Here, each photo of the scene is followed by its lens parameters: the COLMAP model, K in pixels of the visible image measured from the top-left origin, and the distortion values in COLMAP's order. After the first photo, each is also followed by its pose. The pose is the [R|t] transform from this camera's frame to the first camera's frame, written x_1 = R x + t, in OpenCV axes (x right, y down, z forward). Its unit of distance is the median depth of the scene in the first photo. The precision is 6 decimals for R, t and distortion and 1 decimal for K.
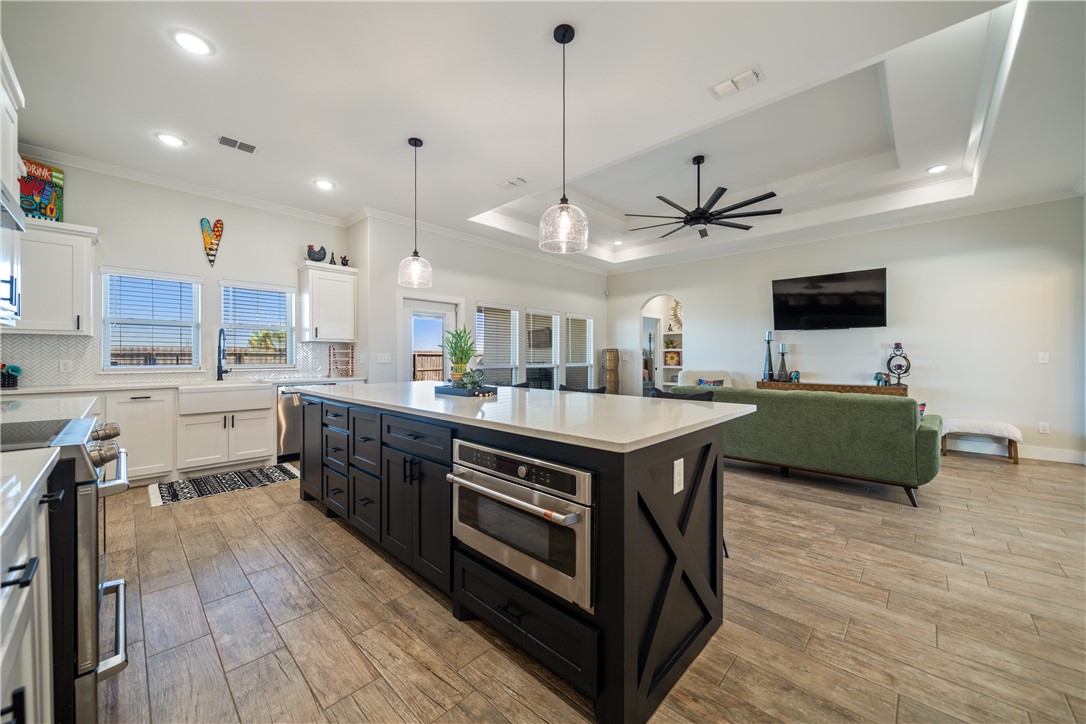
lens RADIAL K [[406.4, 0, 550.9], [0, 406.4, 358.8], [0, 0, 1]] dist [-0.002103, -0.001053]
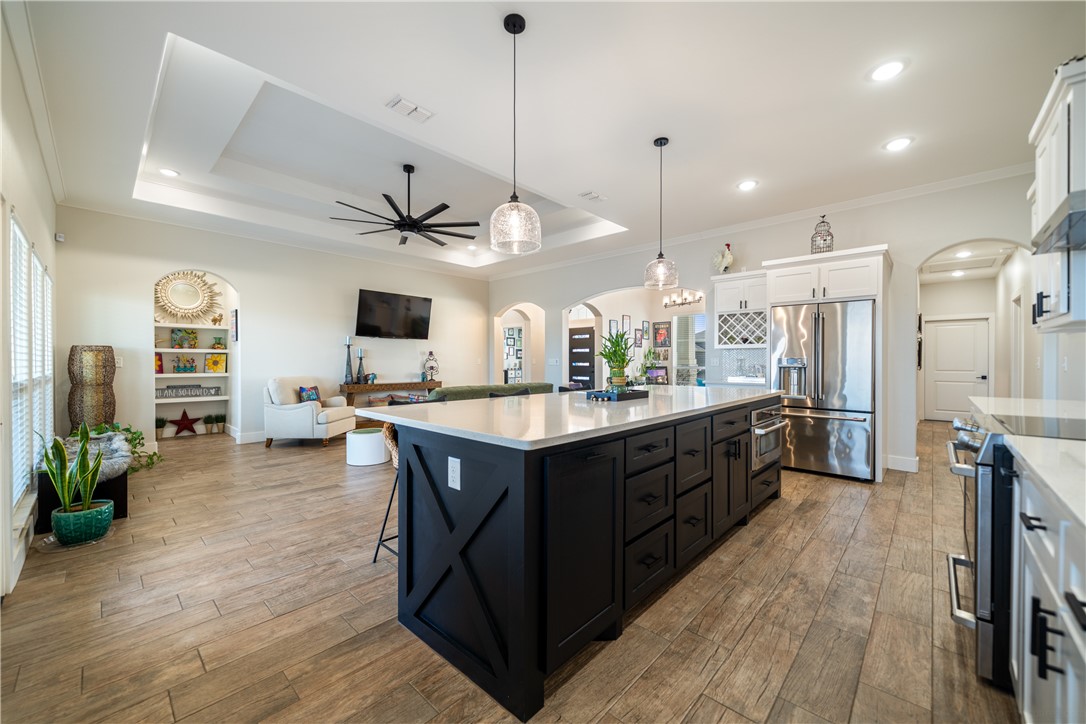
lens RADIAL K [[406.4, 0, 546.5], [0, 406.4, 363.3], [0, 0, 1]] dist [-0.002103, -0.001053]
pose [[0.004227, -0.004583, 0.999981, -0.612824], [0.001971, 0.999988, 0.004575, -0.002193], [-0.999989, 0.001951, 0.004235, 0.595283]]
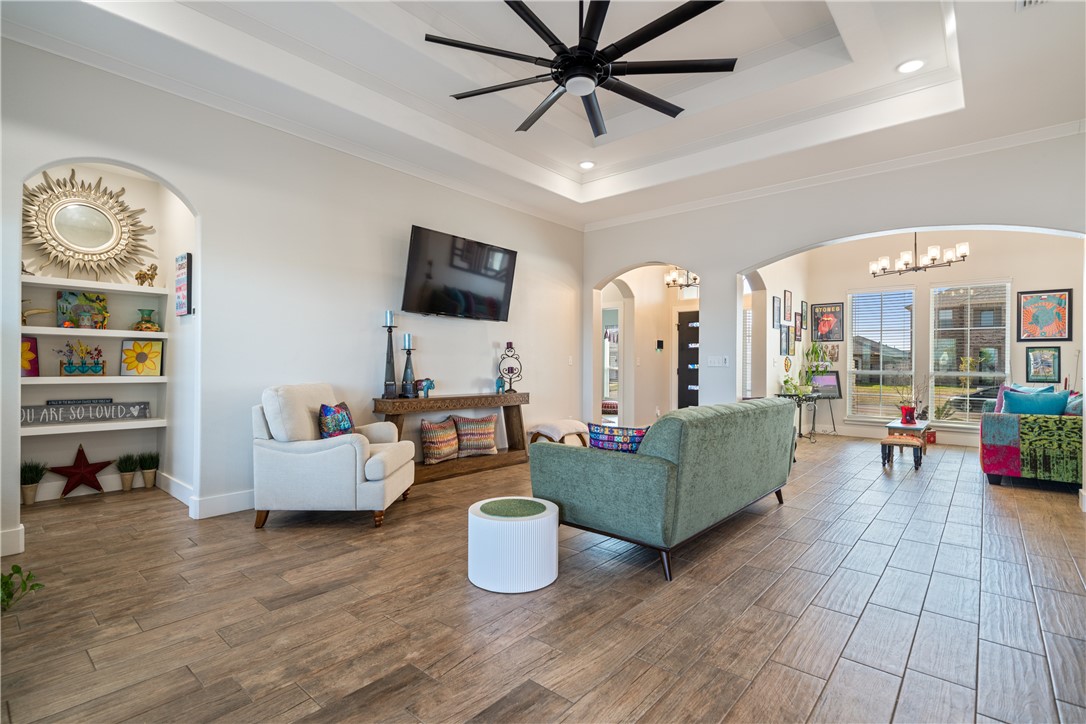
lens RADIAL K [[505.2, 0, 550.0], [0, 505.2, 364.2], [0, 0, 1]] dist [0.000431, 0.000165]
pose [[-0.031142, 0.000754, 0.999515, -0.221616], [-0.006040, 0.999981, -0.000943, 0.008327], [-0.999497, -0.006066, -0.031137, 0.971876]]
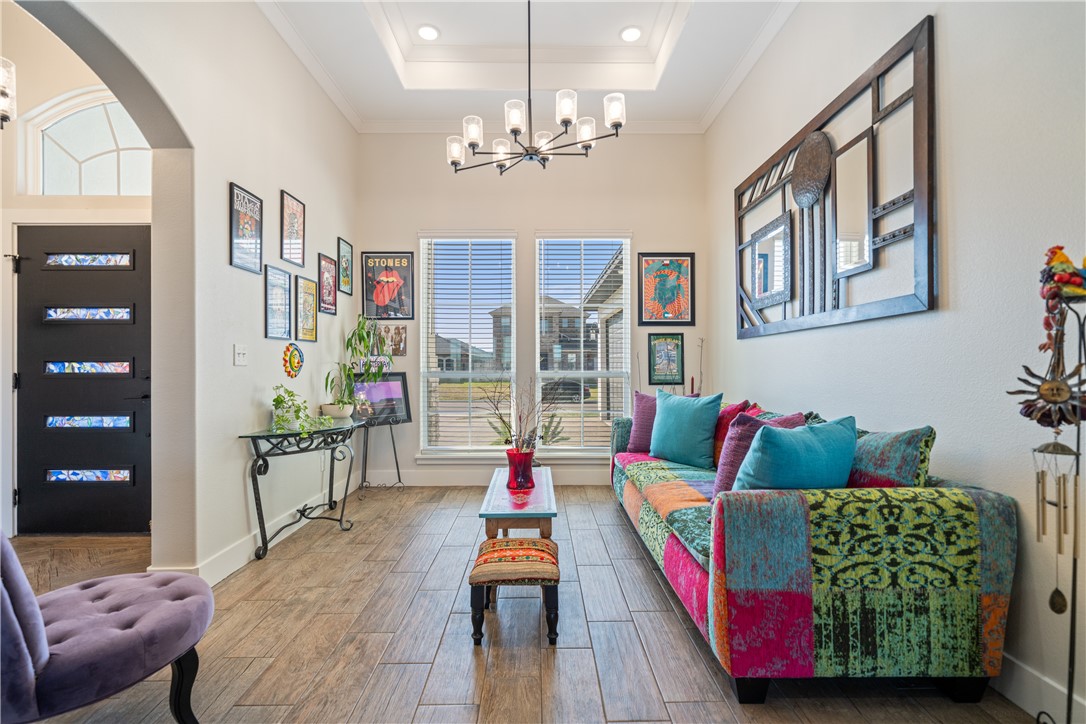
lens RADIAL K [[505.2, 0, 543.5], [0, 505.2, 359.9], [0, 0, 1]] dist [0.000431, 0.000165]
pose [[-0.685100, 0.010585, 0.728372, 0.513655], [0.004163, 0.999935, -0.010616, 0.010888], [-0.728437, -0.004241, -0.685100, 0.455212]]
